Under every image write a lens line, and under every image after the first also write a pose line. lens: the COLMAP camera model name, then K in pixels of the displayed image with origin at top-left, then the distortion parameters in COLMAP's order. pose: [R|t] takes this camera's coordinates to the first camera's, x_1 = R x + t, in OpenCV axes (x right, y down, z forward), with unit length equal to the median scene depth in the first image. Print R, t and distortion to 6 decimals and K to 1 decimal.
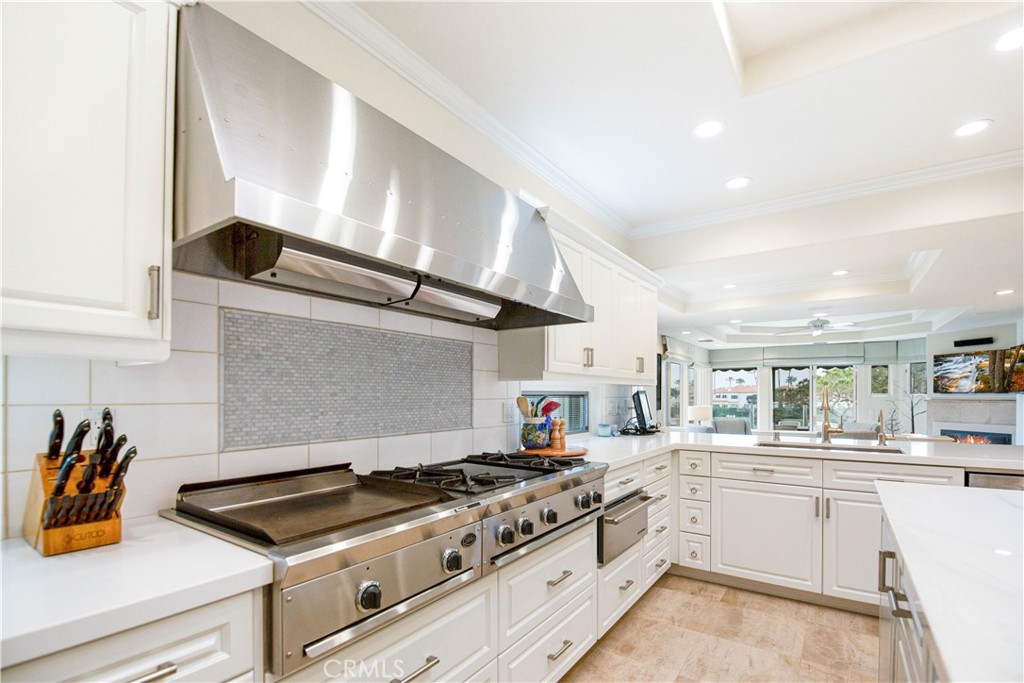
lens RADIAL K [[473.3, 0, 515.3], [0, 473.3, 399.6], [0, 0, 1]] dist [0.000102, -0.013293]
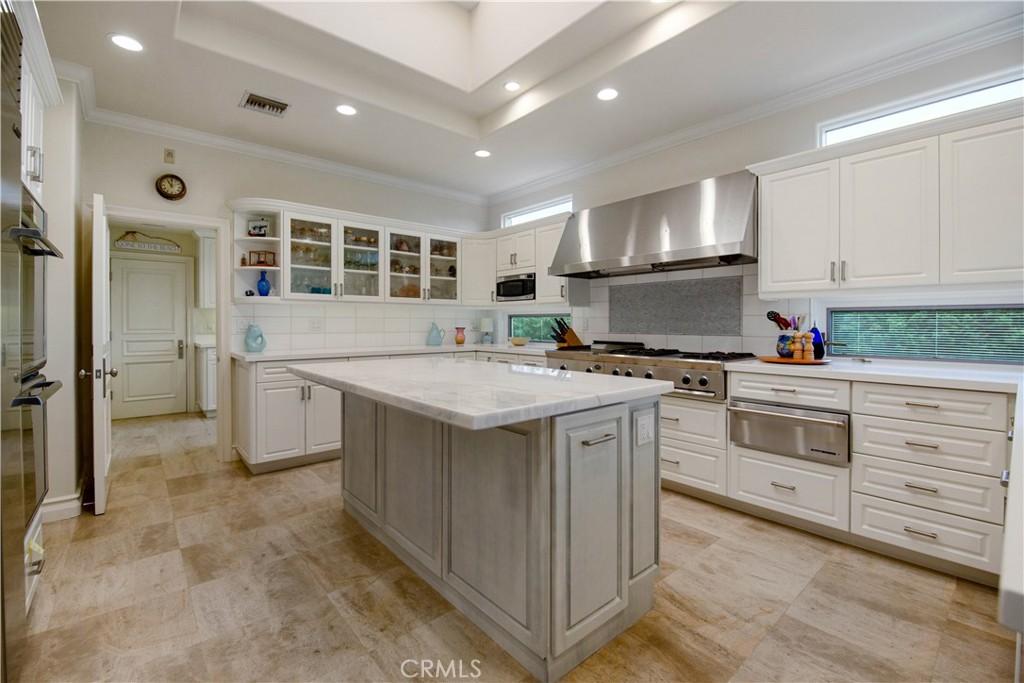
lens RADIAL K [[446.5, 0, 517.9], [0, 446.5, 338.5], [0, 0, 1]] dist [0.001252, -0.010341]
pose [[-0.246054, 0.043500, -0.968279, 1.545531], [0.001245, 0.999006, 0.044564, 0.008907], [0.969255, 0.009760, -0.245864, 0.744876]]
